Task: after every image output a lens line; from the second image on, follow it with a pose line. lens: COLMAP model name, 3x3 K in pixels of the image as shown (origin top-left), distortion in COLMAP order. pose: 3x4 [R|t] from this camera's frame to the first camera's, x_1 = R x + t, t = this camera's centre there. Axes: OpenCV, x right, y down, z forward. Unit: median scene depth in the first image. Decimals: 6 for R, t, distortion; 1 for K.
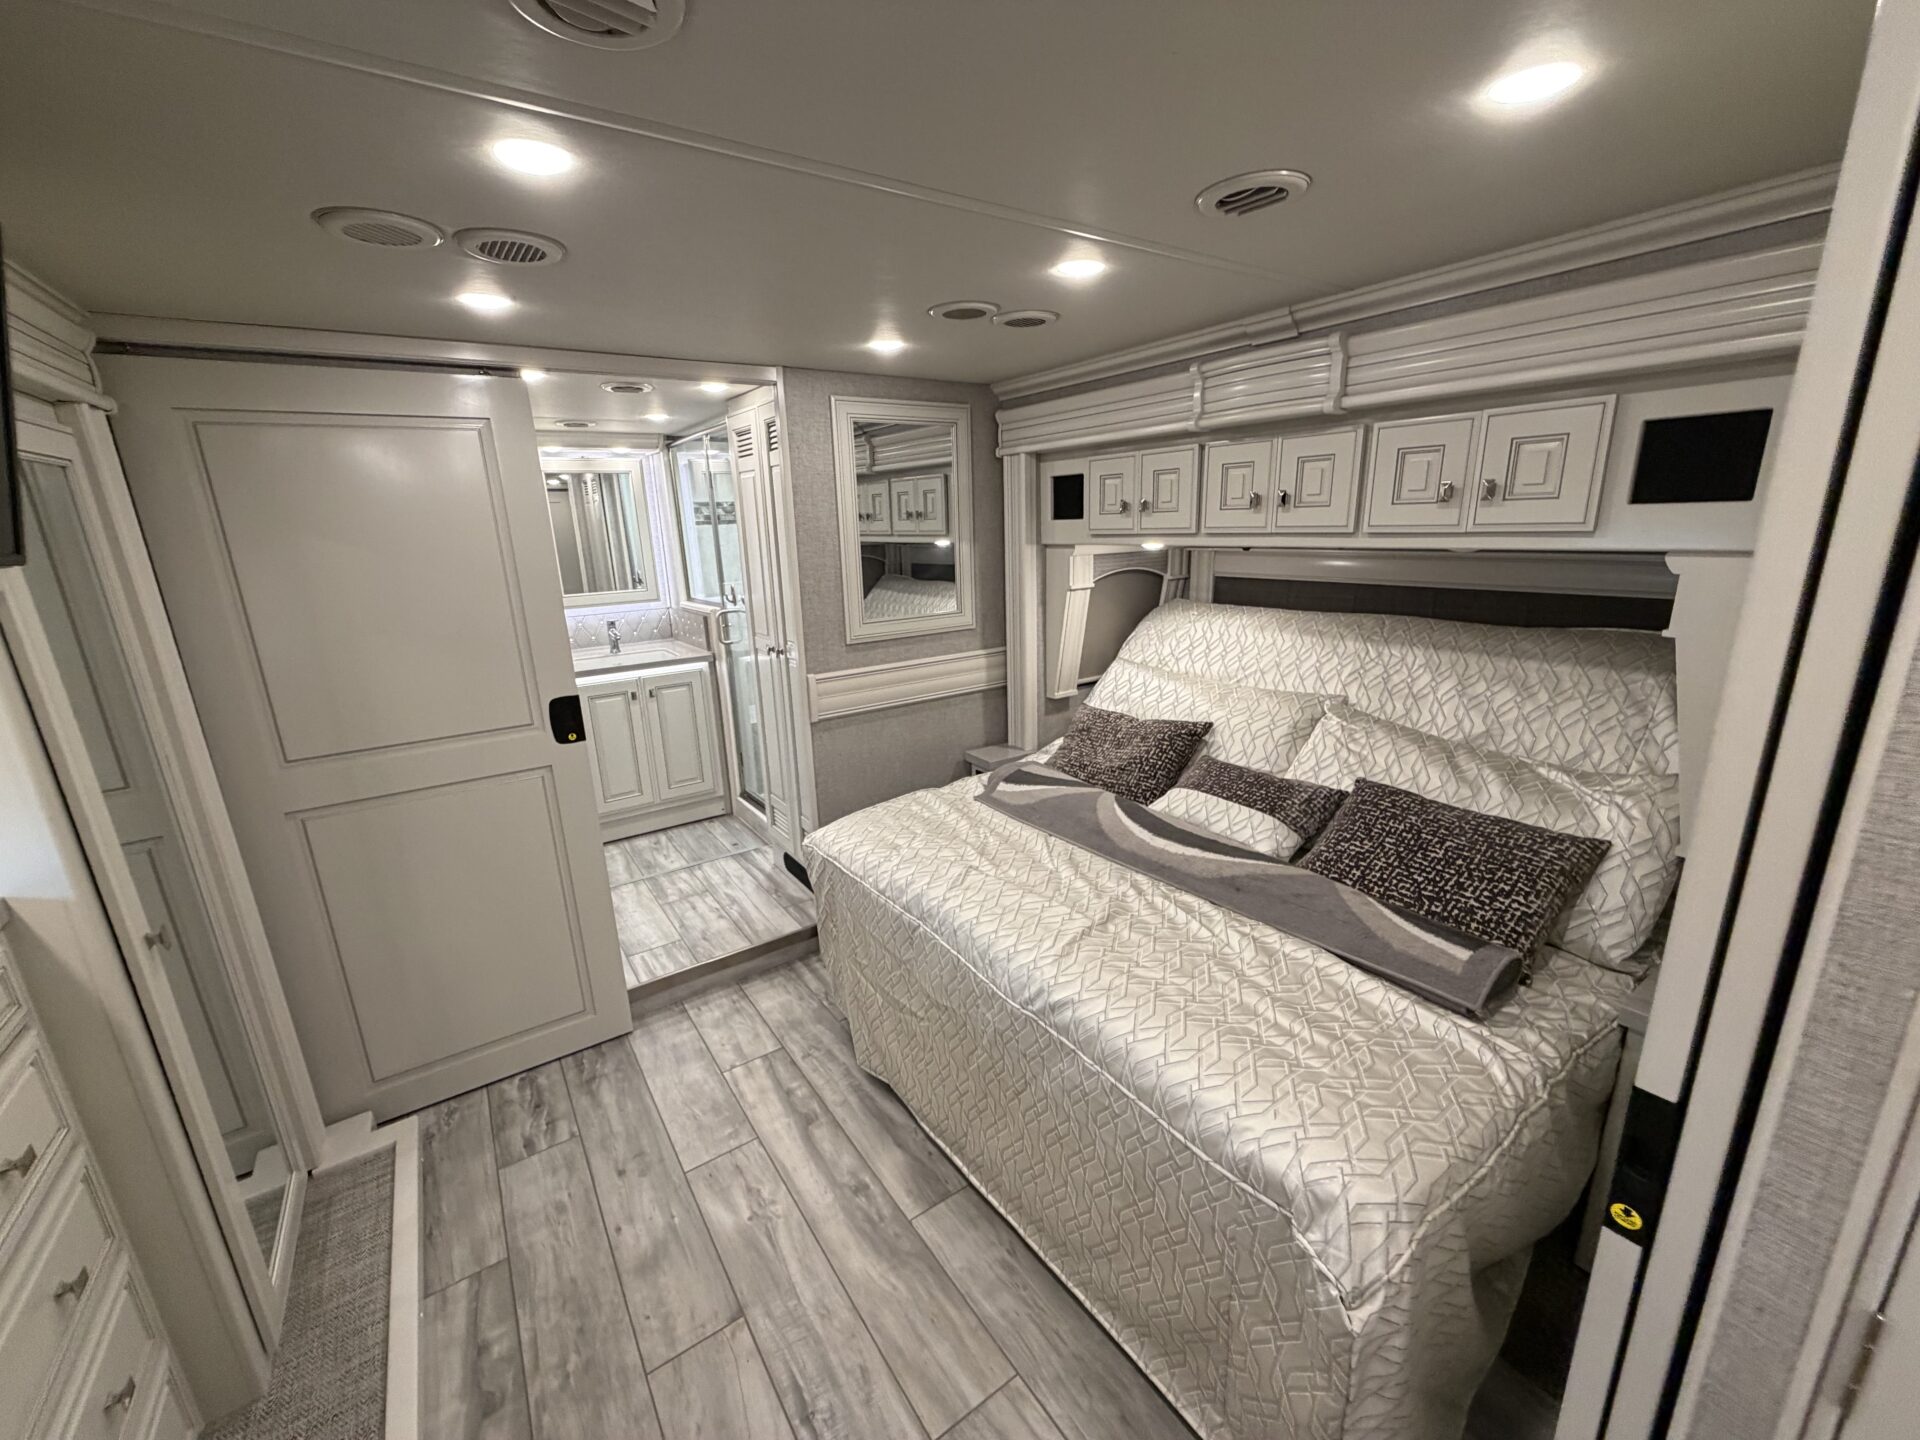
lens RADIAL K [[763.3, 0, 955.2], [0, 763.3, 721.3], [0, 0, 1]] dist [-0.000475, 0.000400]
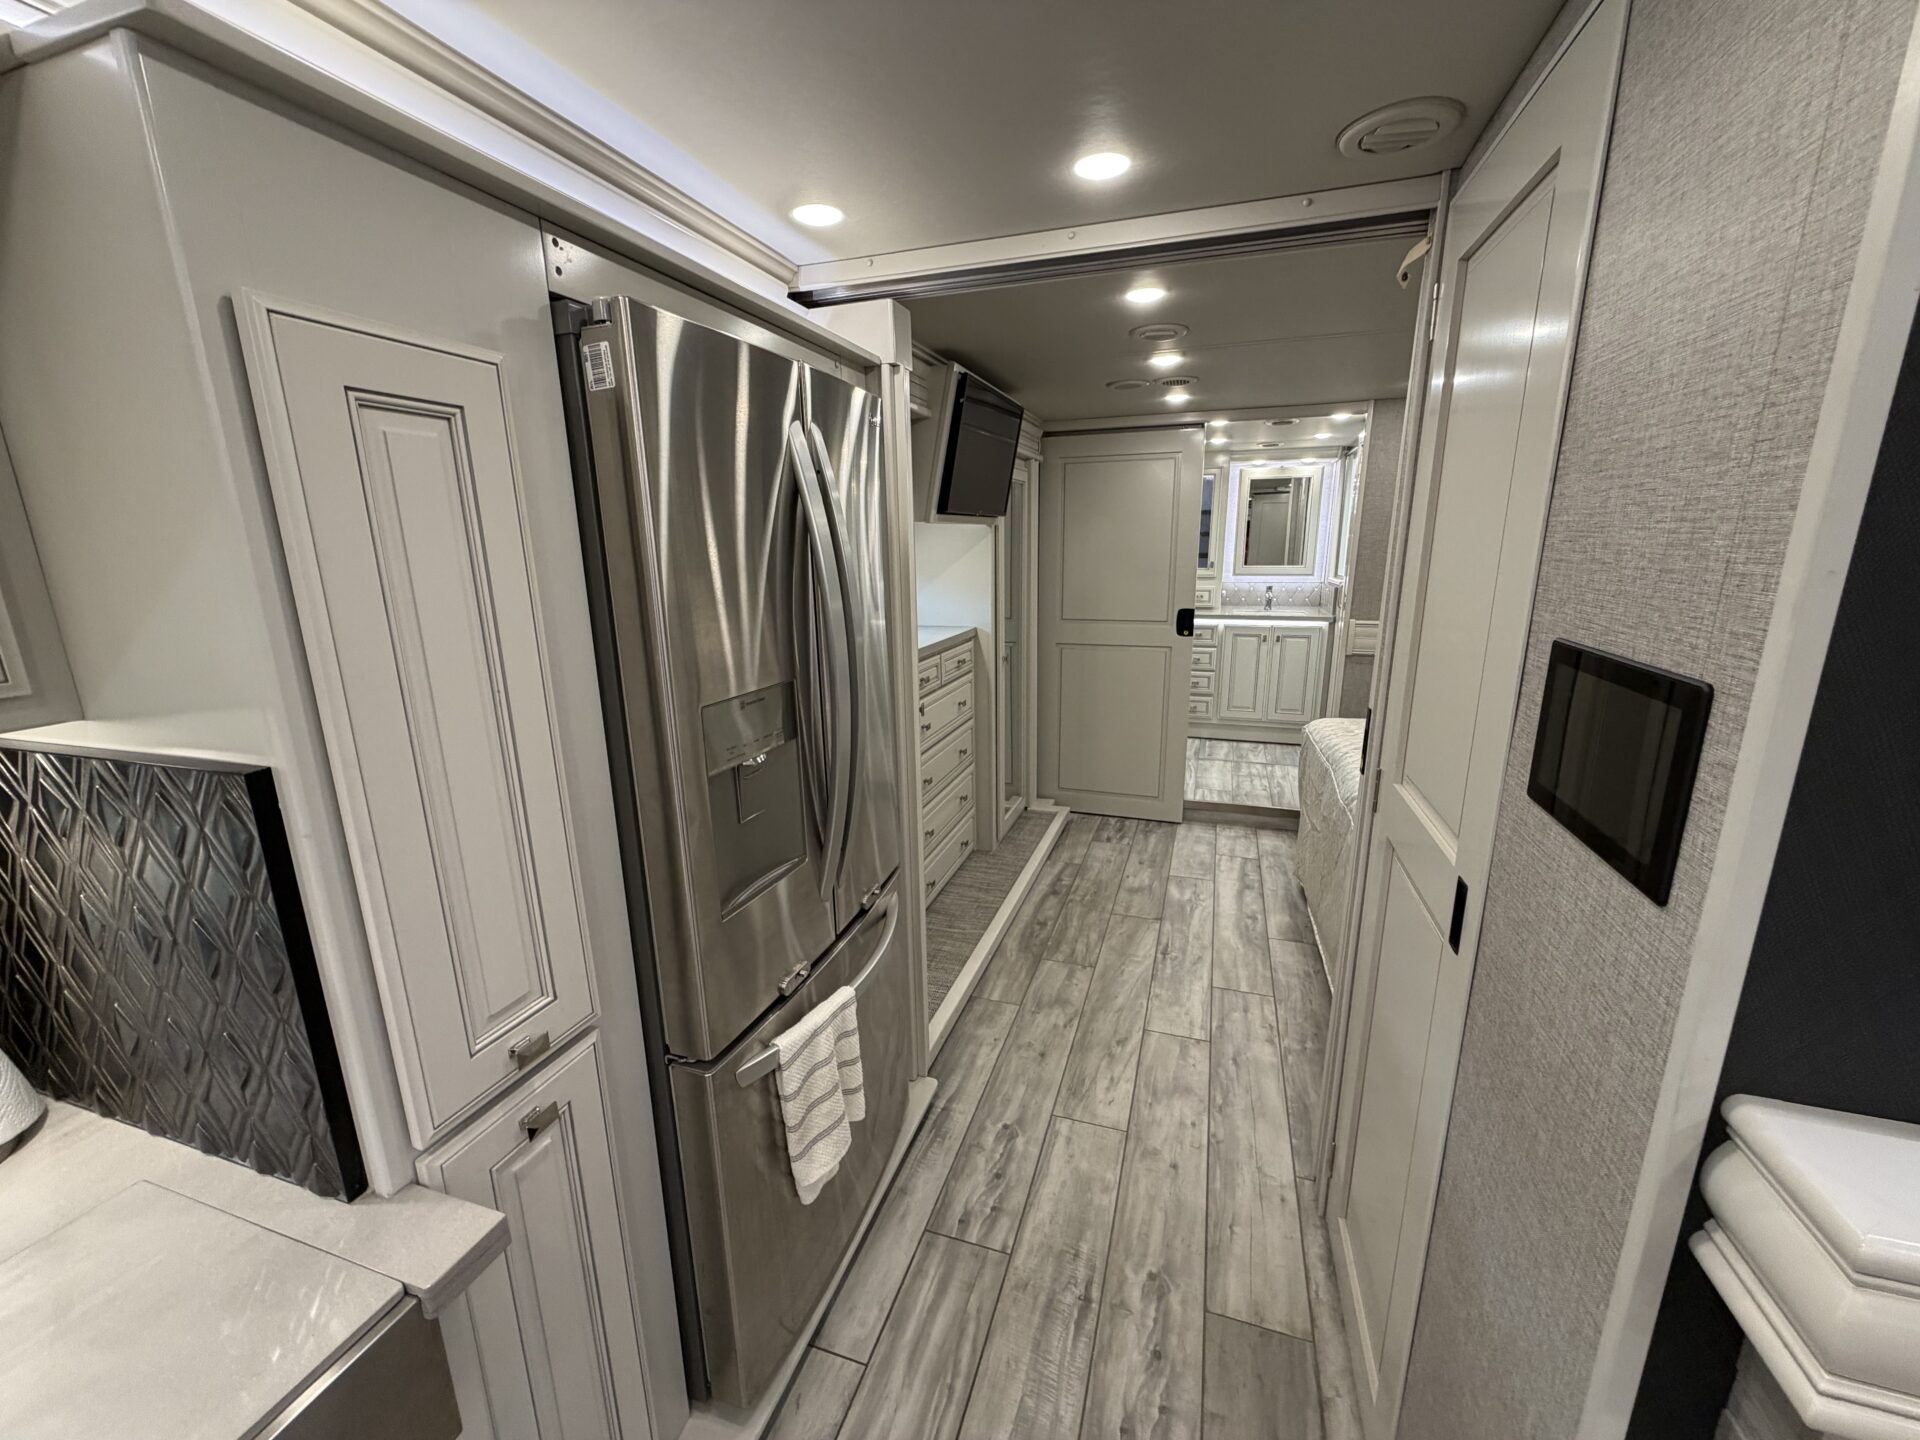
lens RADIAL K [[763.3, 0, 955.2], [0, 763.3, 721.3], [0, 0, 1]] dist [-0.000475, 0.000400]
pose [[0.596242, 0.210356, -0.774756, 0.571866], [-0.214556, 0.971711, 0.098712, 0.158238], [0.773603, 0.107373, 0.624508, -0.464778]]
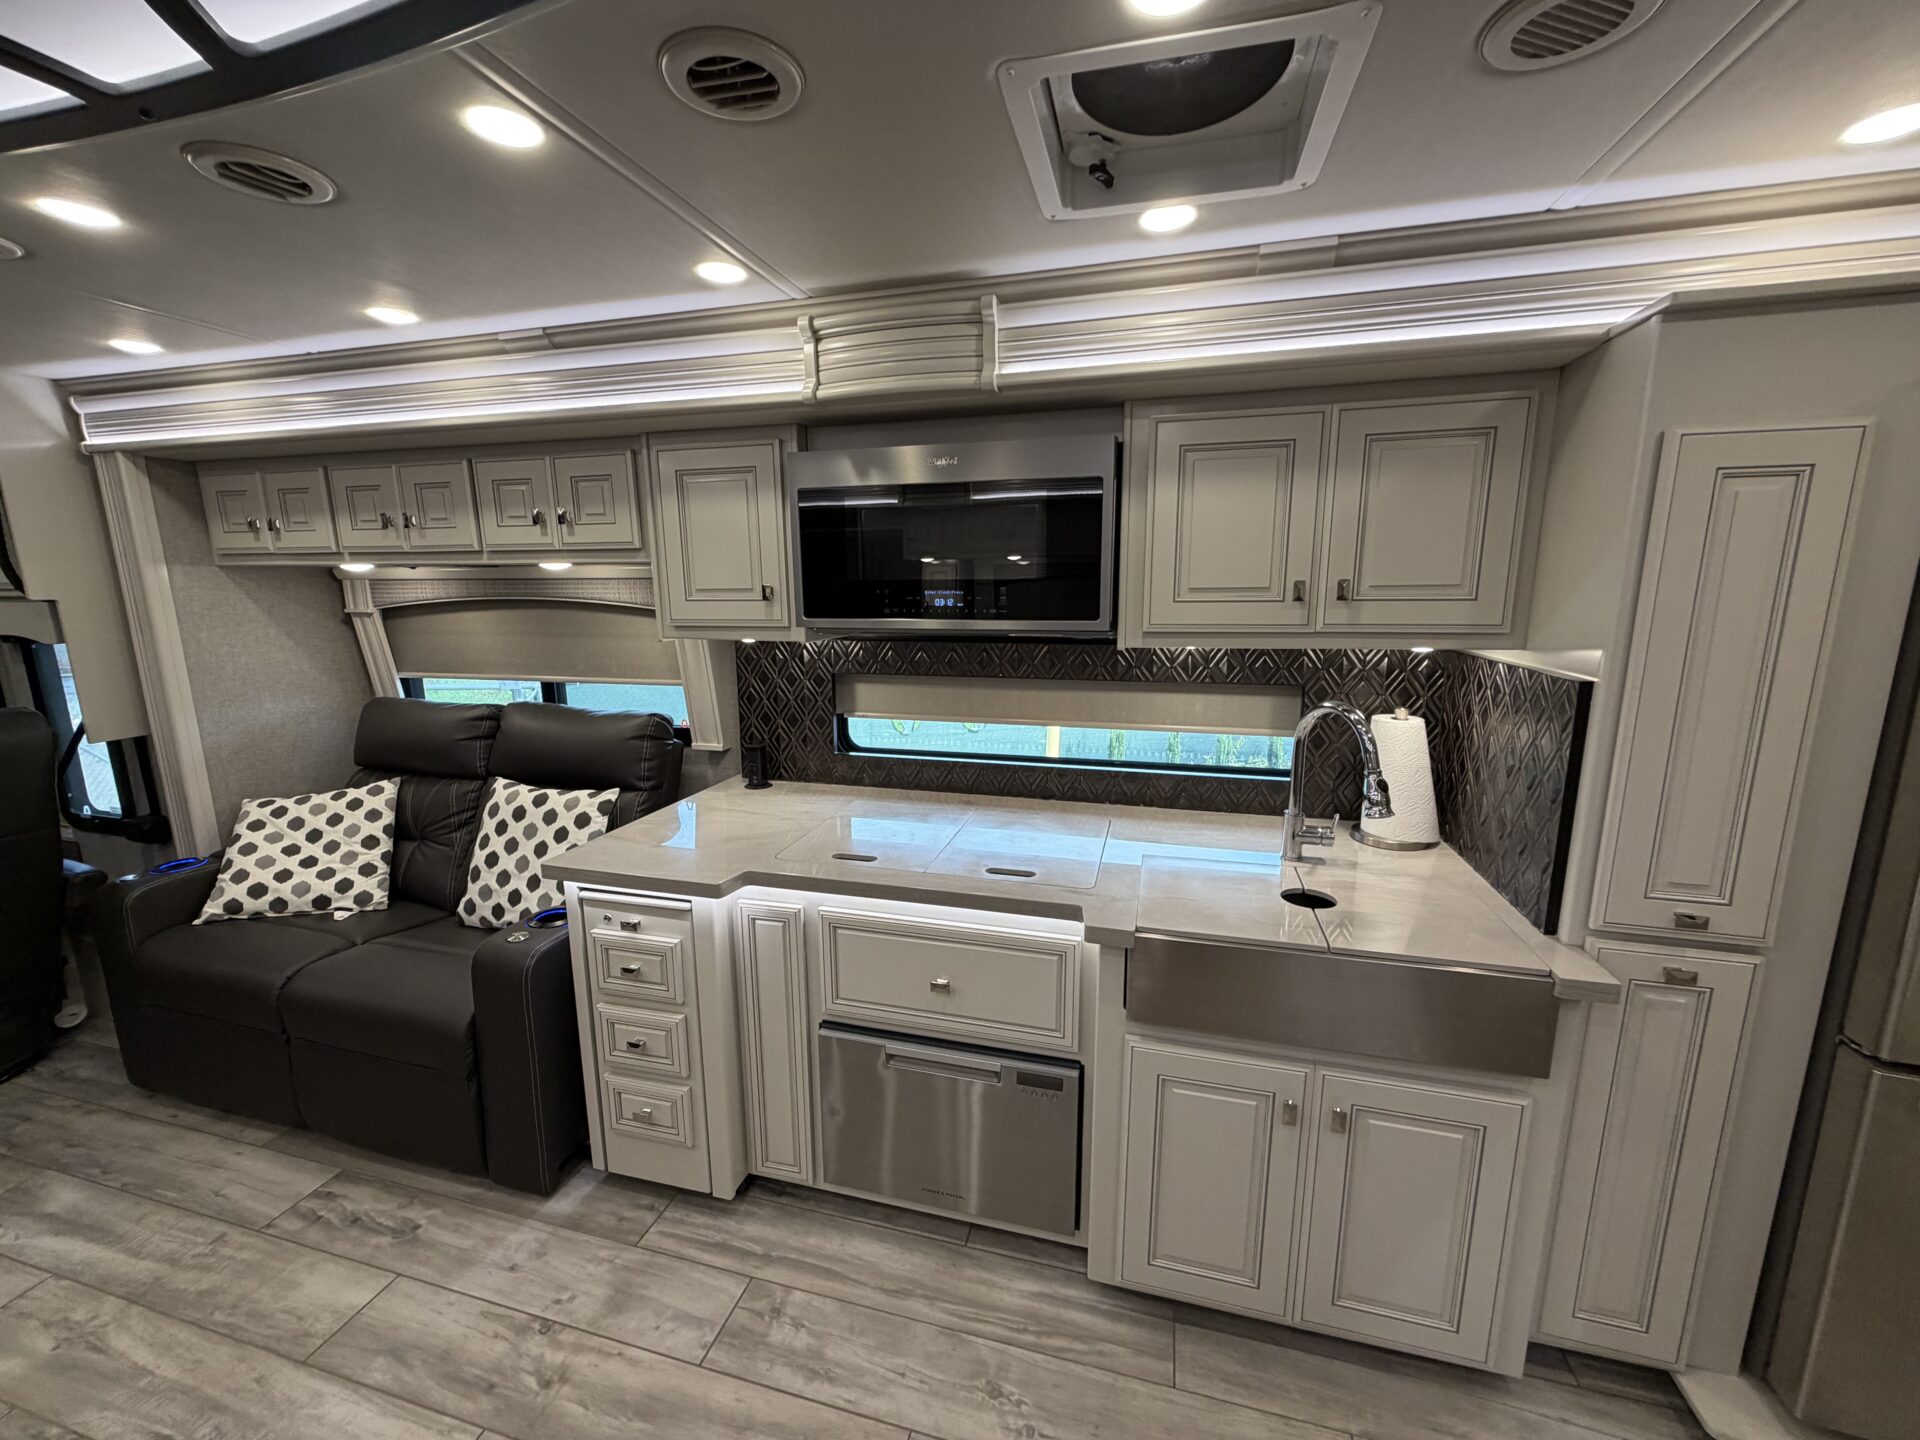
lens RADIAL K [[763.3, 0, 955.2], [0, 763.3, 721.3], [0, 0, 1]] dist [-0.000475, 0.000400]
pose [[-0.765915, 0.161848, -0.622238, 0.897653], [-0.132828, 0.907087, 0.399438, 0.128714], [0.629072, 0.388586, -0.673253, -0.389102]]
